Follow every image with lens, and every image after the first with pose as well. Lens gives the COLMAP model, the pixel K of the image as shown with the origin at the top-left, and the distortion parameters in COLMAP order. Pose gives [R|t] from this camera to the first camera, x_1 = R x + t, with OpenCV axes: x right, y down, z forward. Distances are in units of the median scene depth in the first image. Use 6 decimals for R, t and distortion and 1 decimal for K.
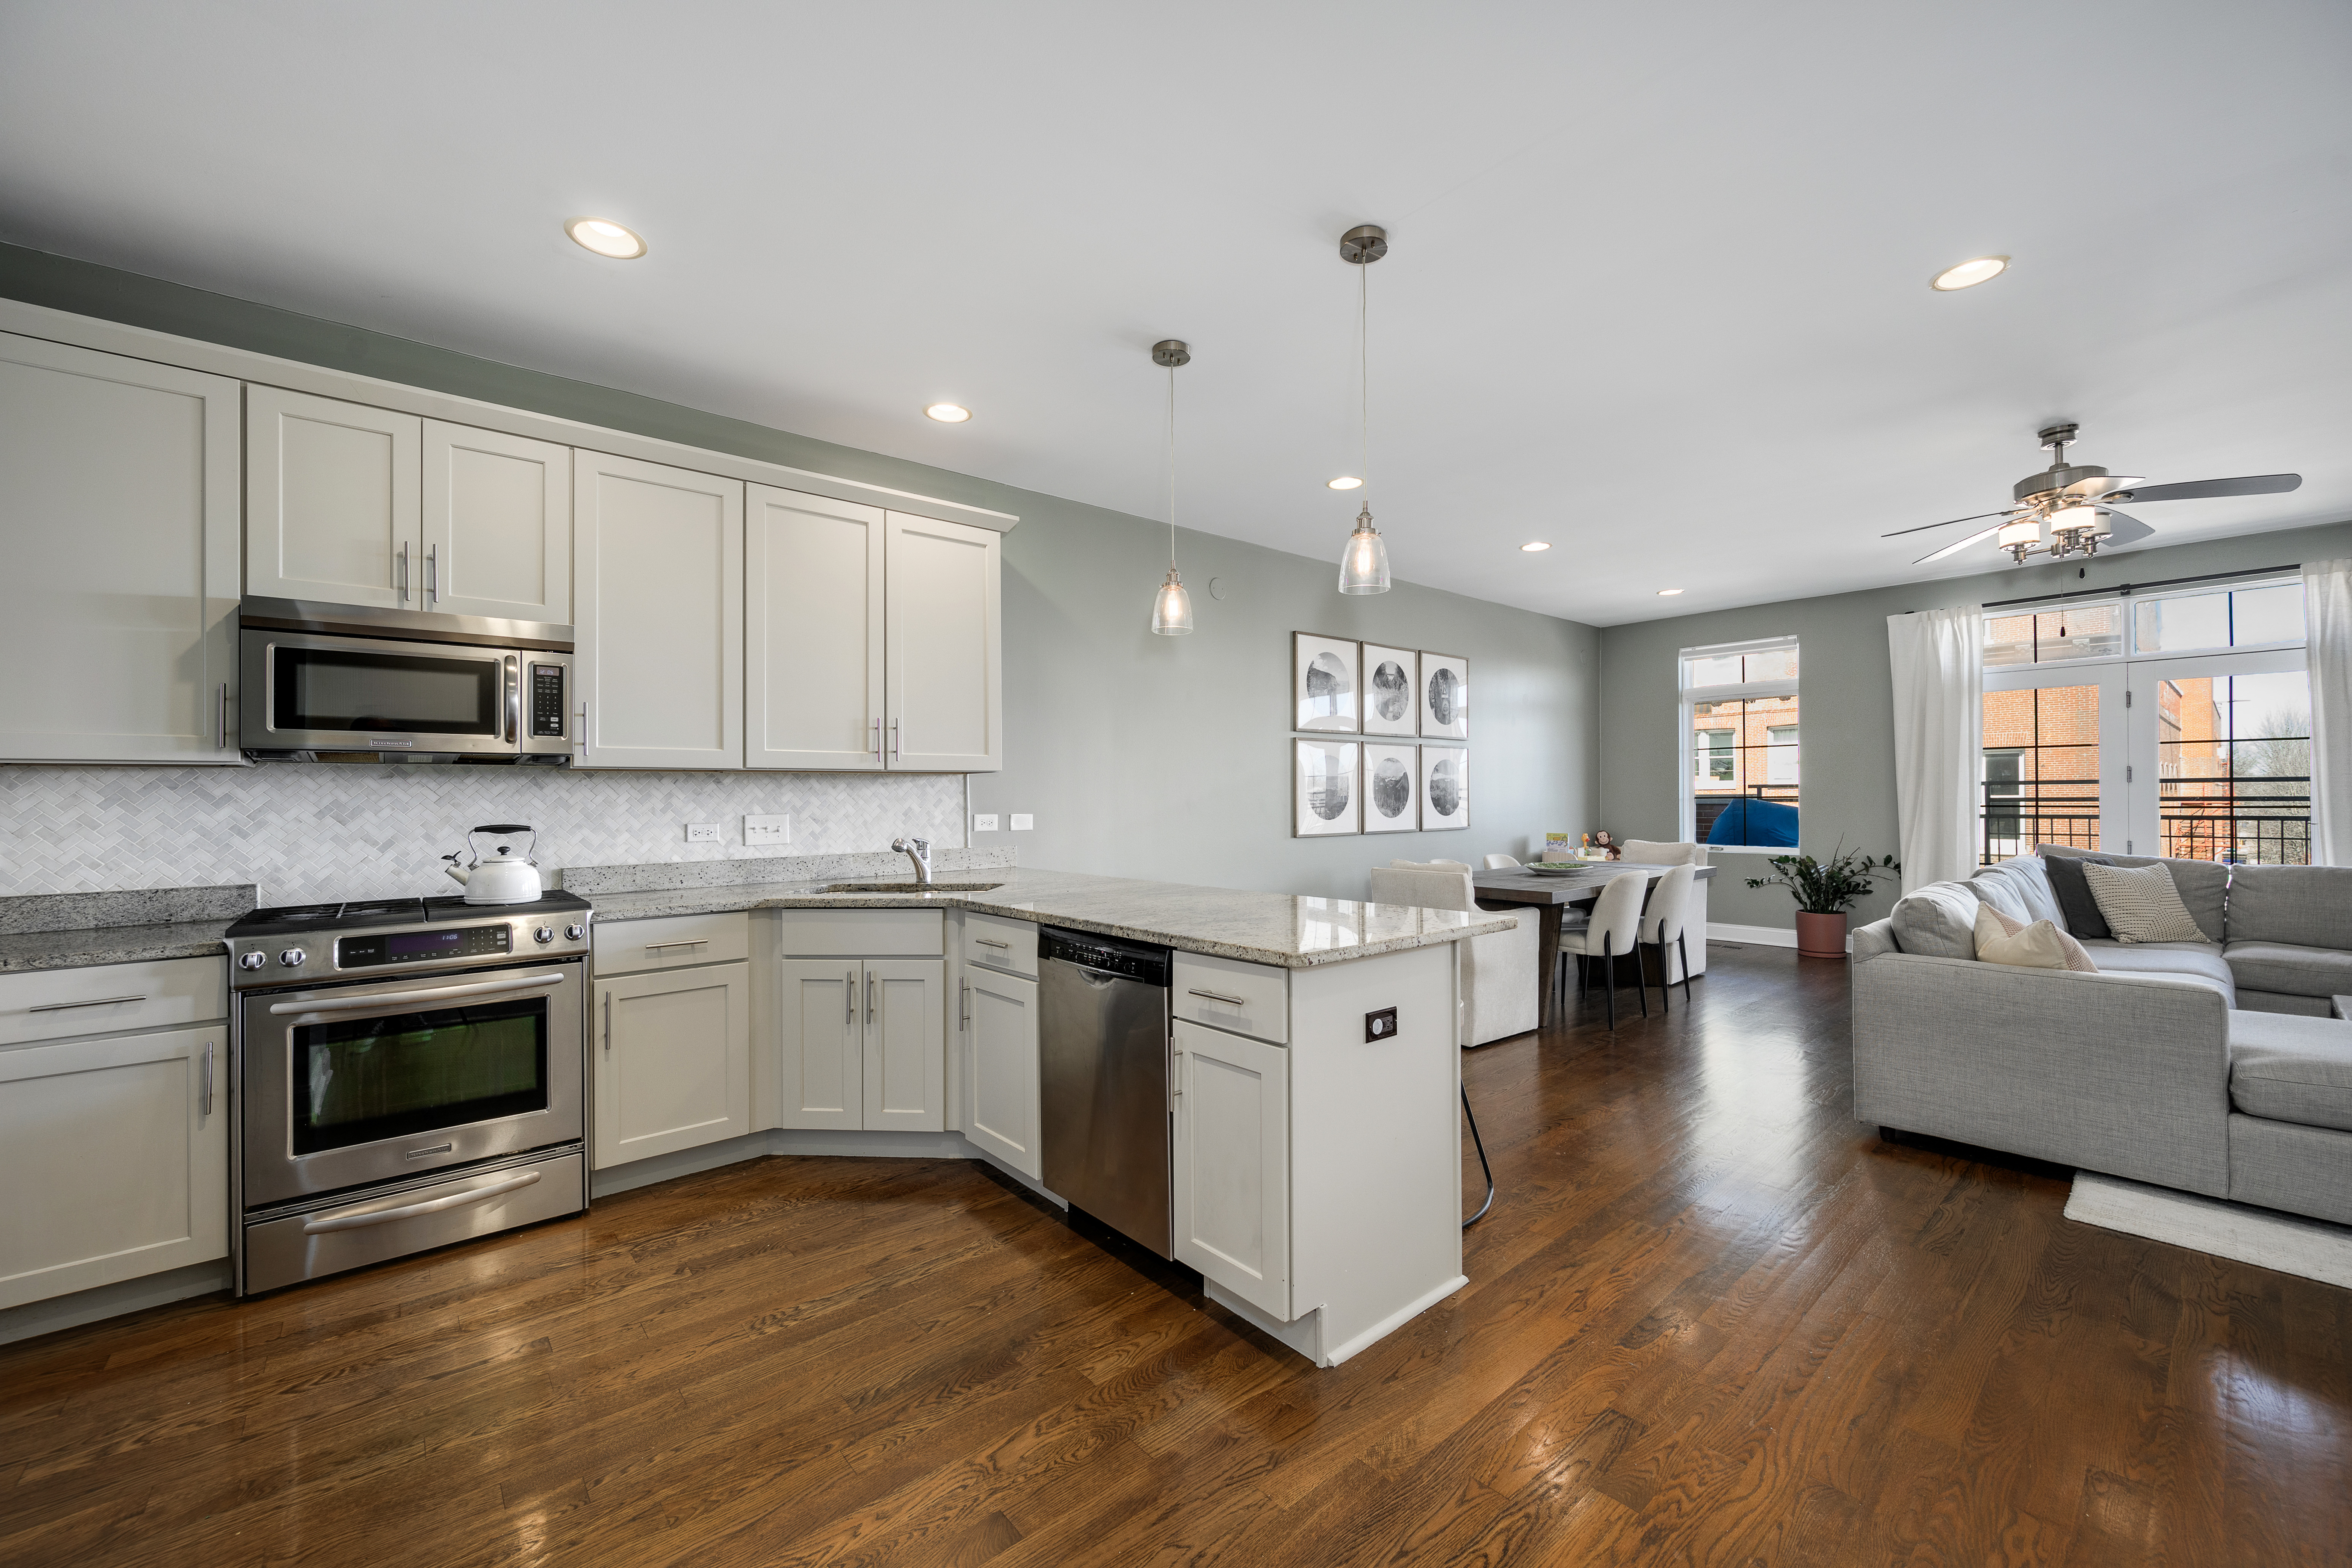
lens RADIAL K [[926.1, 0, 1181.8], [0, 926.1, 802.5], [0, 0, 1]] dist [-0.000792, -0.000153]
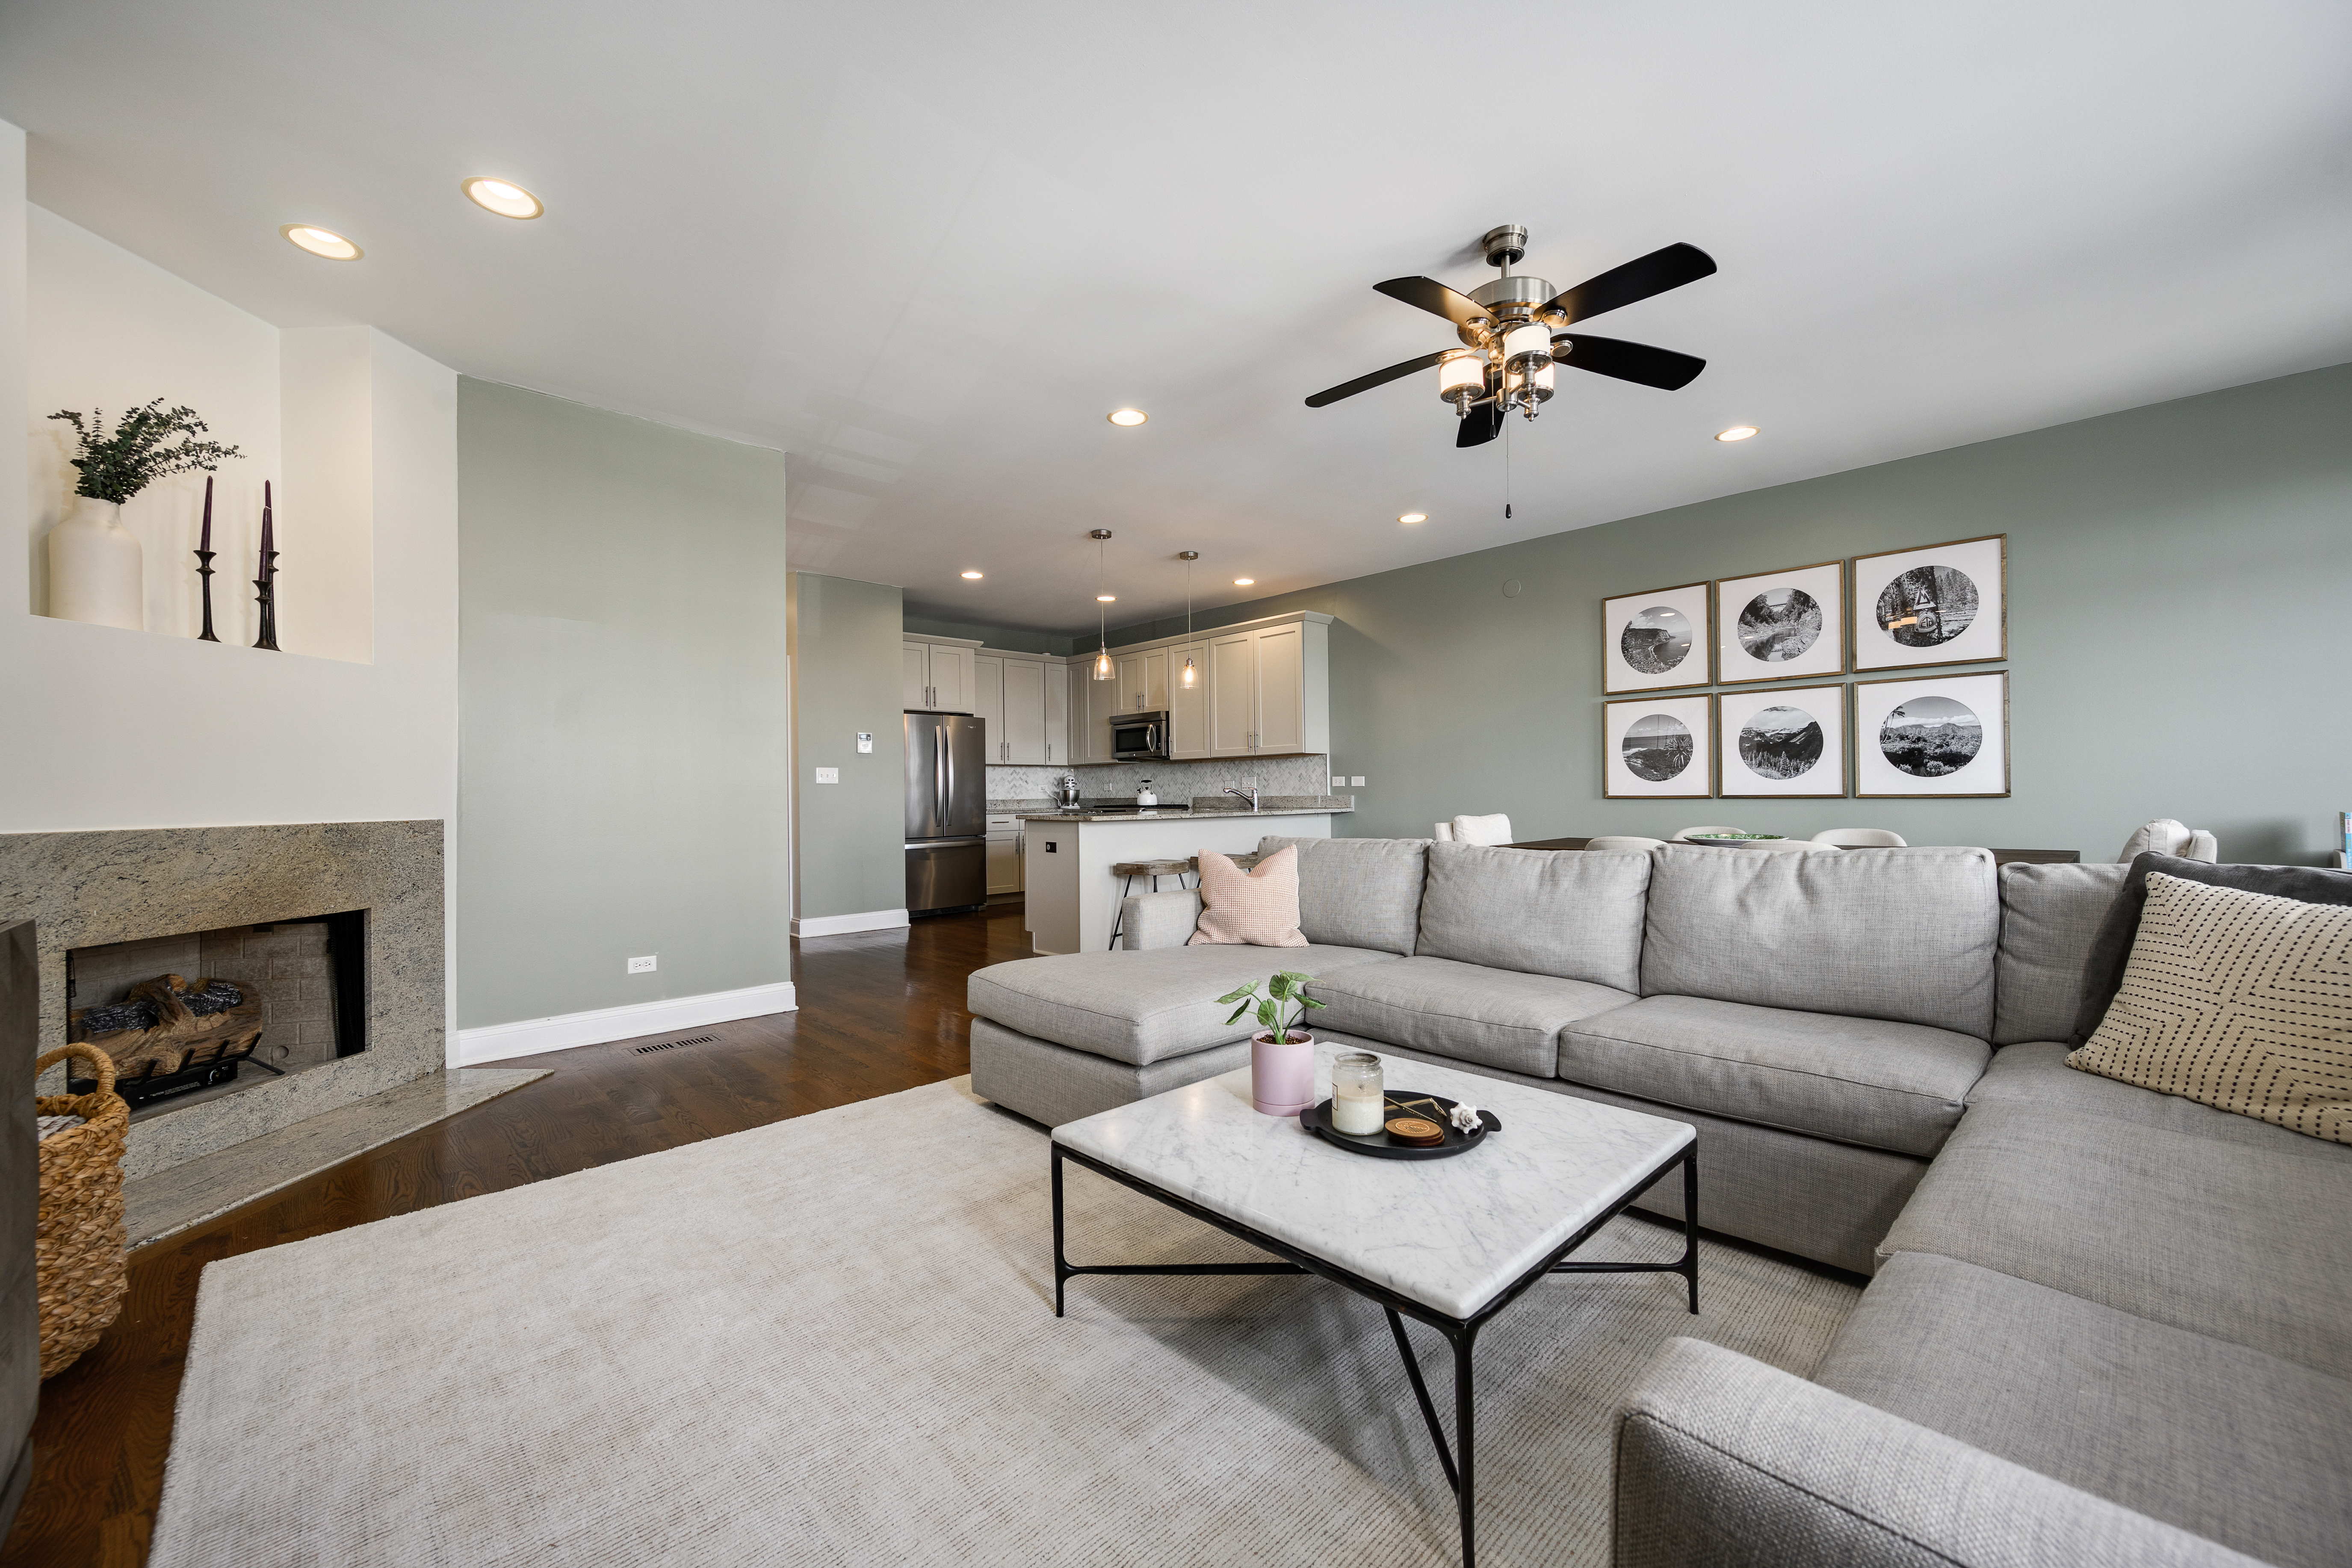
lens RADIAL K [[918.1, 0, 1179.5], [0, 918.1, 794.1], [0, 0, 1]] dist [-0.001841, 0.000360]
pose [[0.044056, 0.009614, -0.998983, 1.904855], [0.005458, 0.999936, 0.009863, 0.034708], [0.999014, -0.005887, 0.044001, 0.804426]]
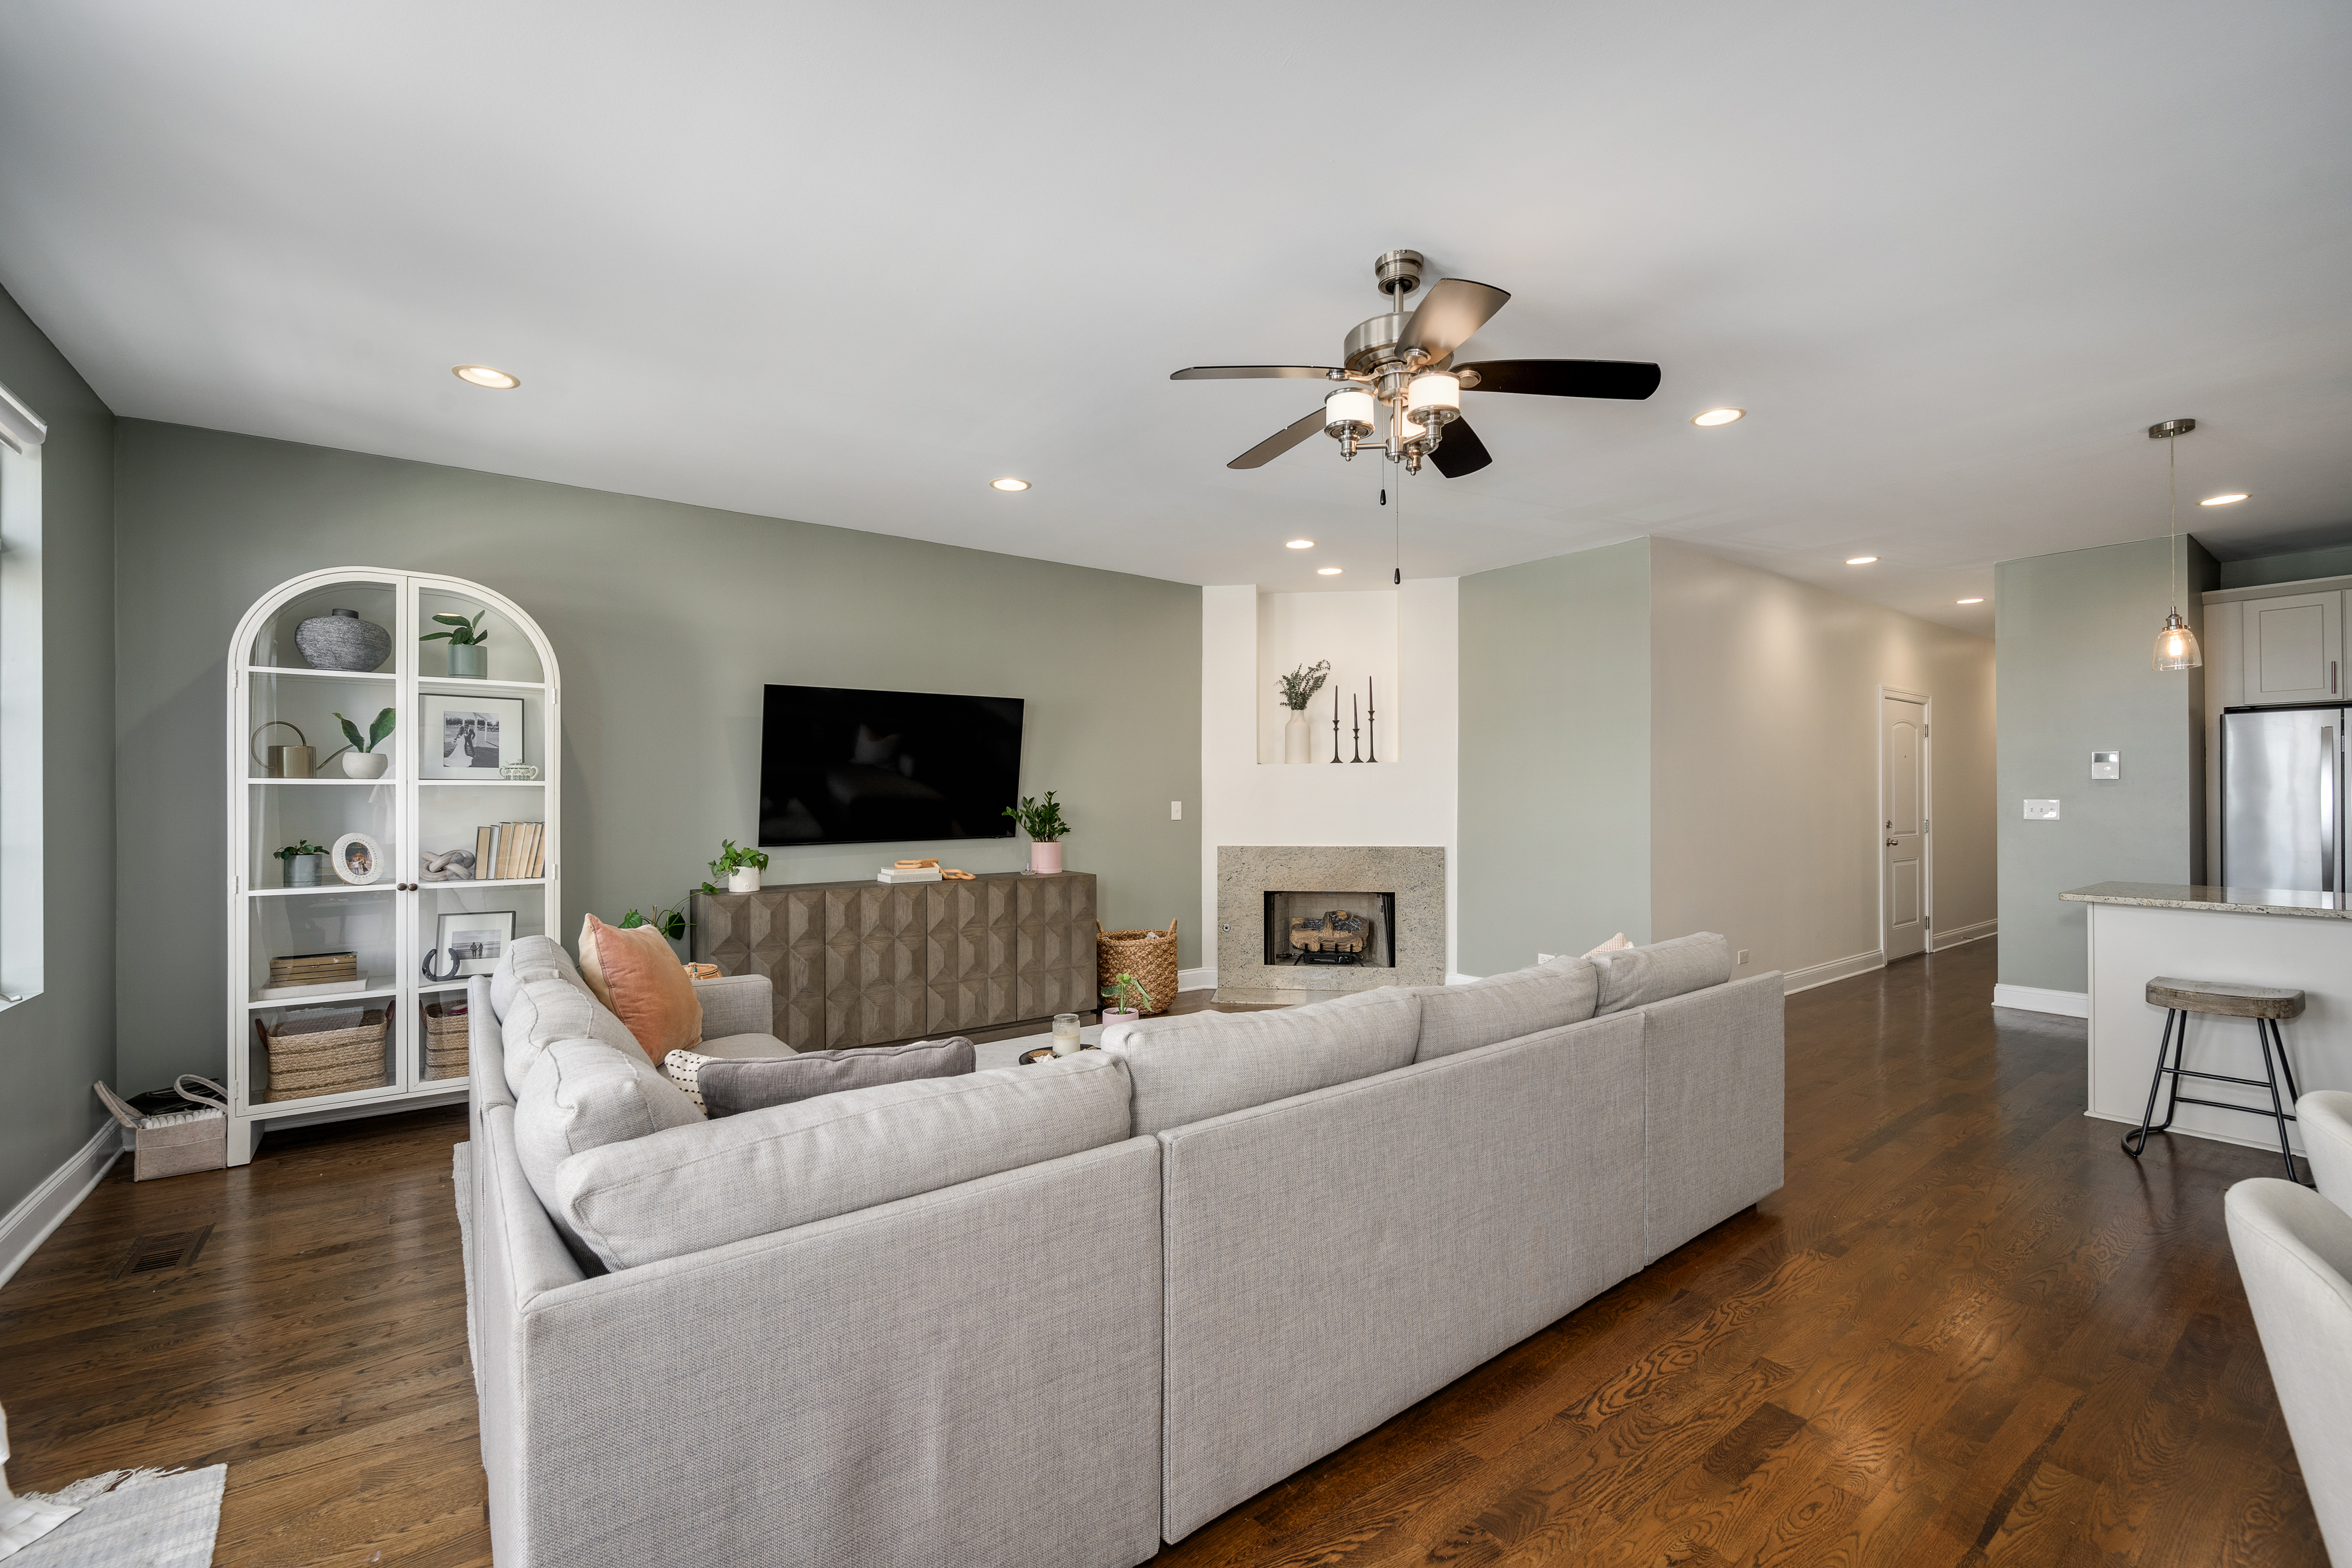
lens RADIAL K [[966.5, 0, 1185.6], [0, 966.5, 791.8], [0, 0, 1]] dist [-0.001362, -0.000208]
pose [[-0.997900, 0.014209, 0.063195, 1.212402], [0.014058, 0.999897, -0.002836, -0.038000], [-0.063229, -0.001942, -0.997997, 1.909098]]
